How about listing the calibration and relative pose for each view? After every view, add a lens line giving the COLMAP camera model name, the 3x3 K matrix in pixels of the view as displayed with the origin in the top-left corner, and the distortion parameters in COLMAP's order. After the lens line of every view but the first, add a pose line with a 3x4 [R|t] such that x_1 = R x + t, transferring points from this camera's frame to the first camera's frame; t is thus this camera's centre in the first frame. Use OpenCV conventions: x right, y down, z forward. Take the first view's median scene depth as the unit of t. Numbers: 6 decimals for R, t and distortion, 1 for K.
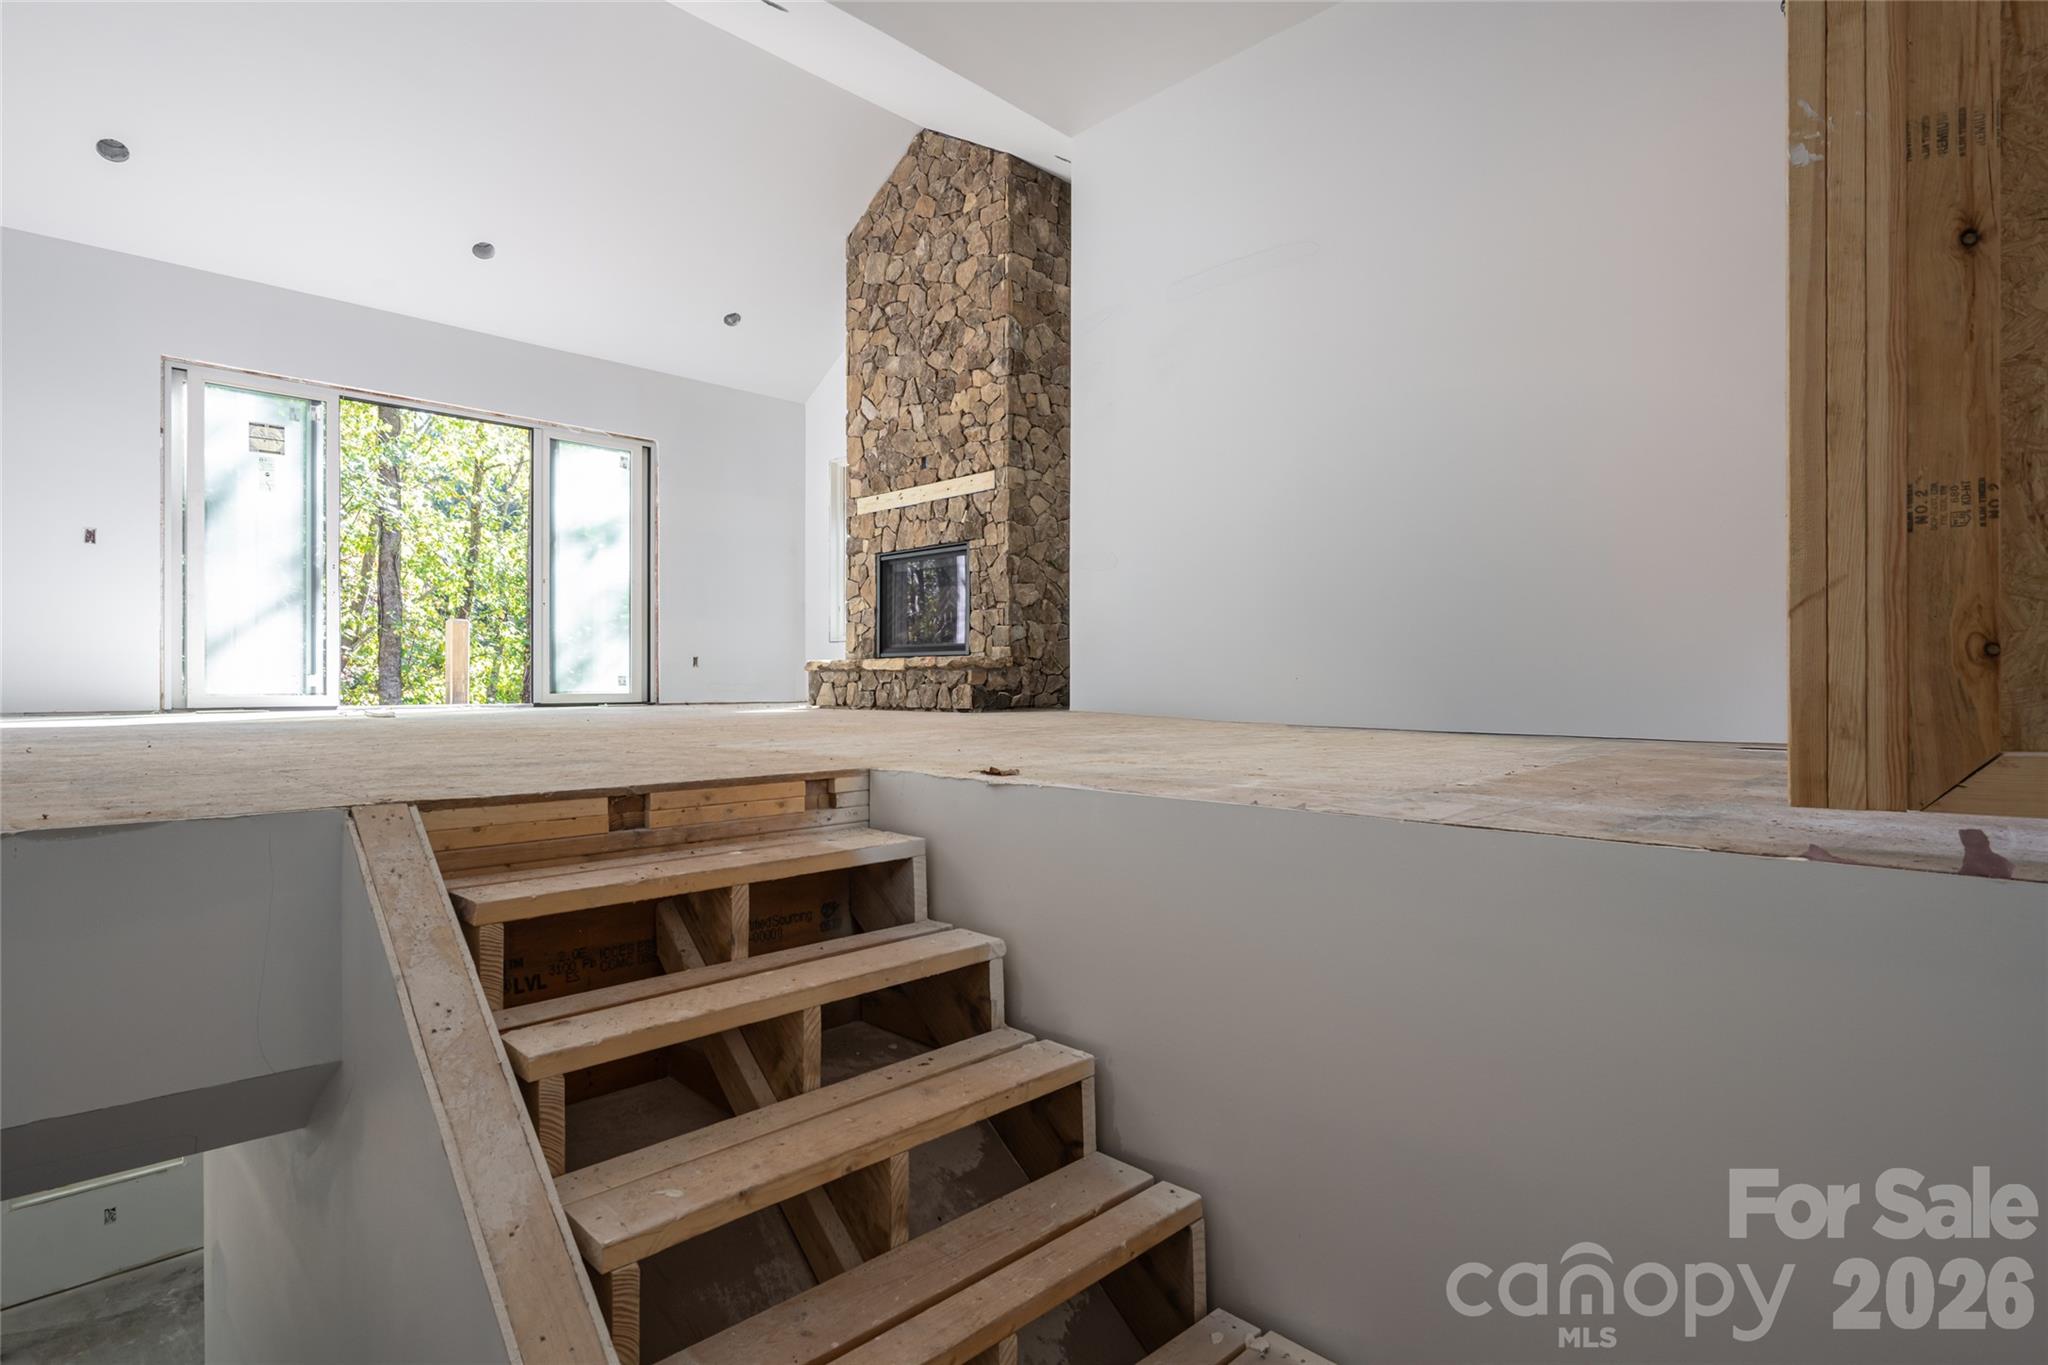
lens RADIAL K [[1045.1, 0, 977.7], [0, 1045.1, 667.1], [0, 0, 1]] dist [0.017775, -0.001922]
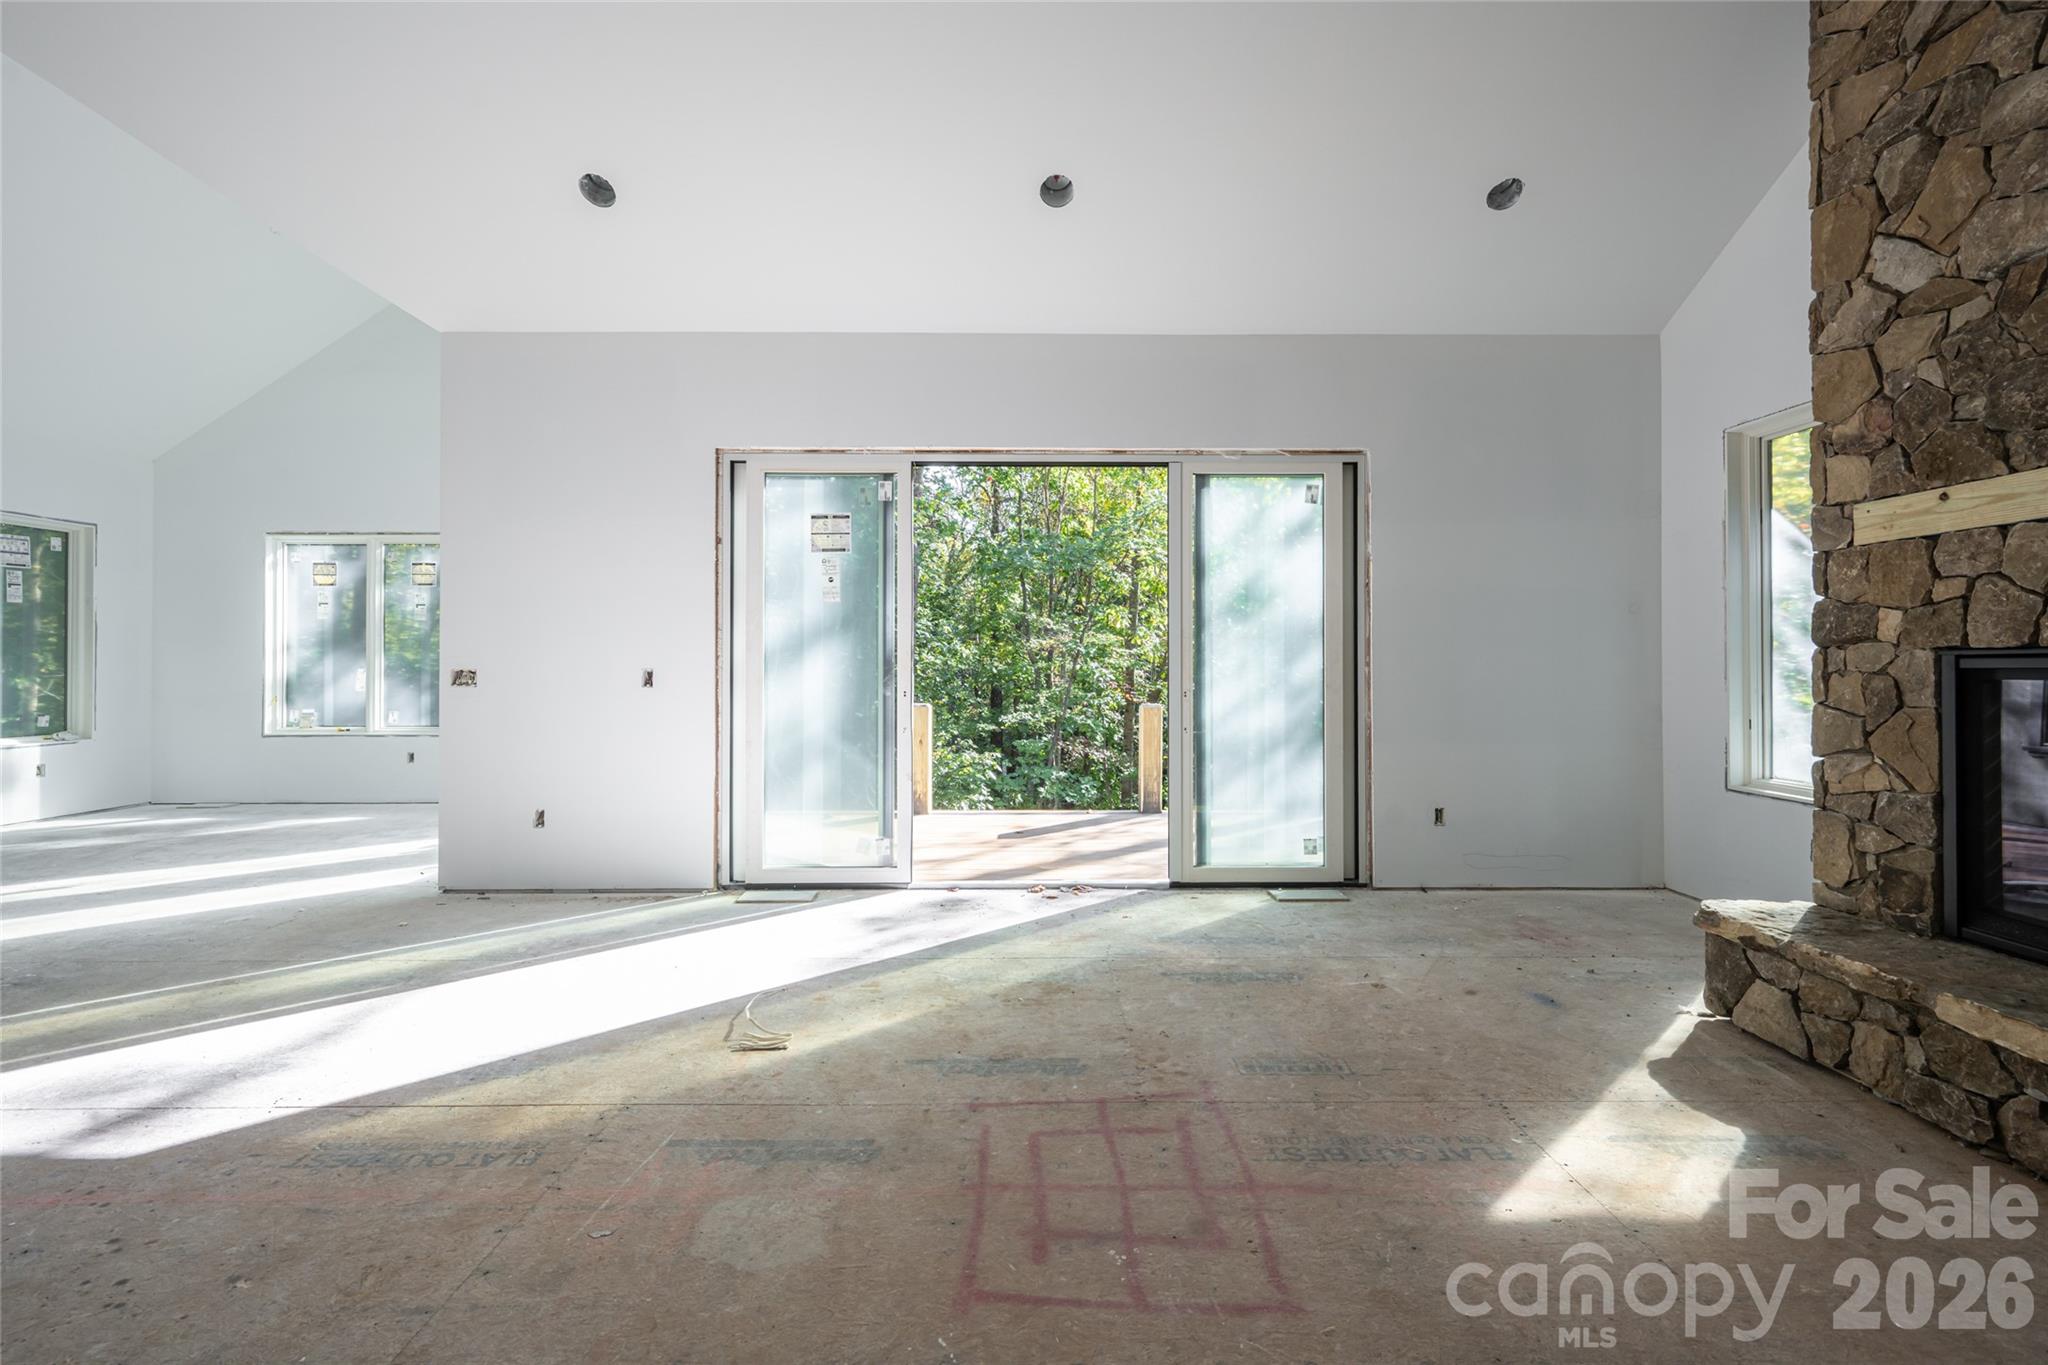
lens RADIAL K [[849.7, 0, 1027.9], [0, 849.7, 660.9], [0, 0, 1]] dist [0.000549, 0.000748]
pose [[0.725395, -0.004454, -0.688319, -0.125886], [0.008012, 0.999966, 0.001973, -0.109487], [0.688286, -0.006946, 0.725406, 0.575158]]
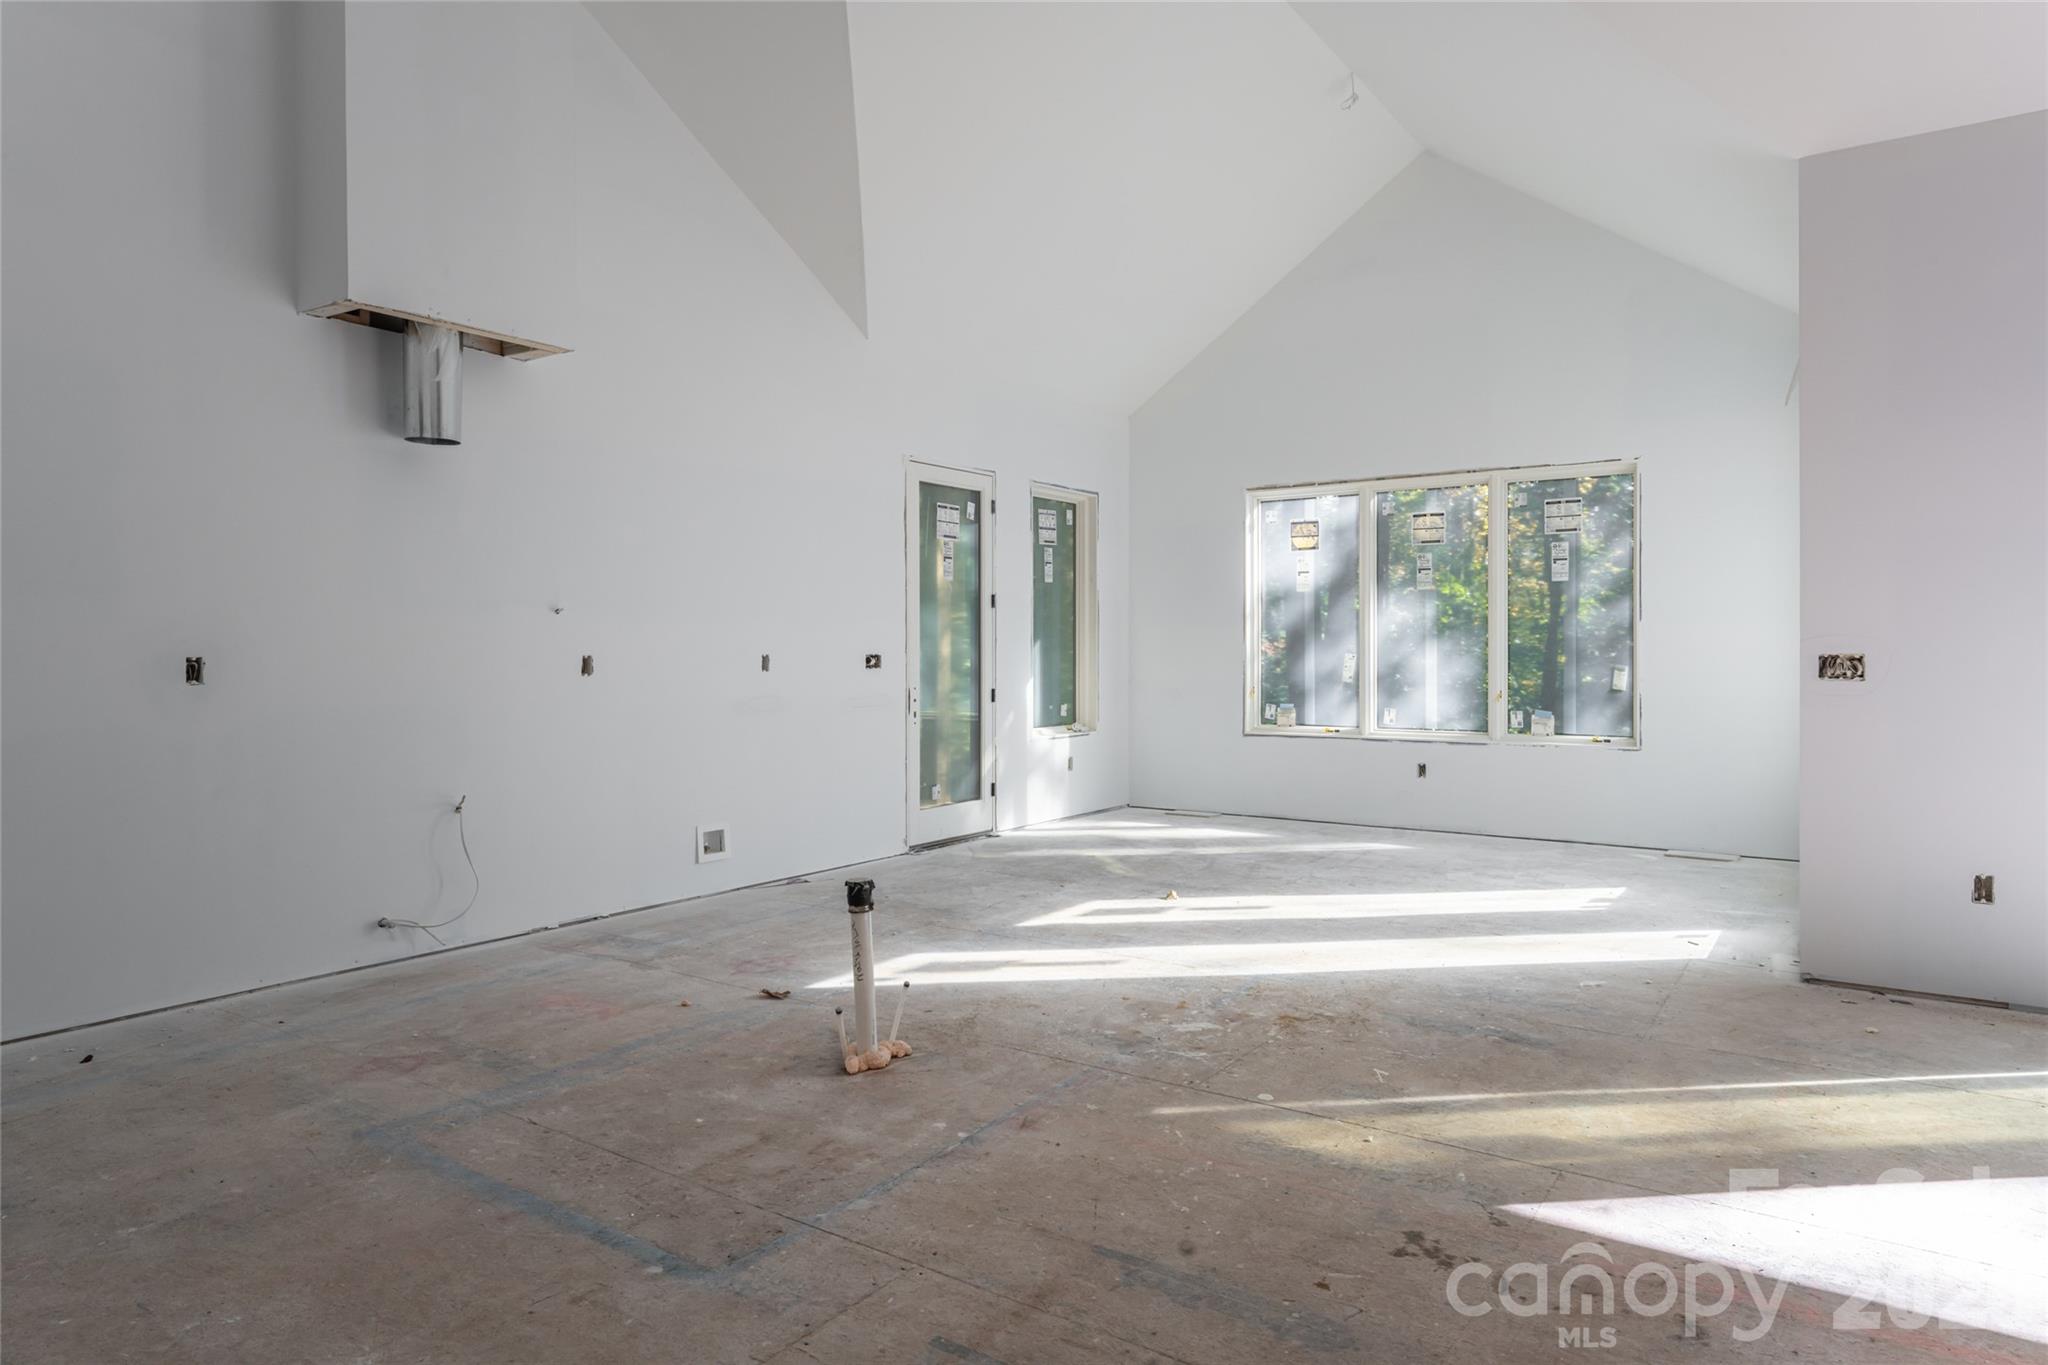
lens RADIAL K [[1222.1, 0, 1026.6], [0, 1222.1, 662.1], [0, 0, 1]] dist [-0.008622, 0.002985]
pose [[0.190548, 0.008222, -0.981643, -0.314927], [0.012021, 0.999870, 0.010708, -0.112217], [0.981604, -0.013840, 0.190424, 0.282758]]
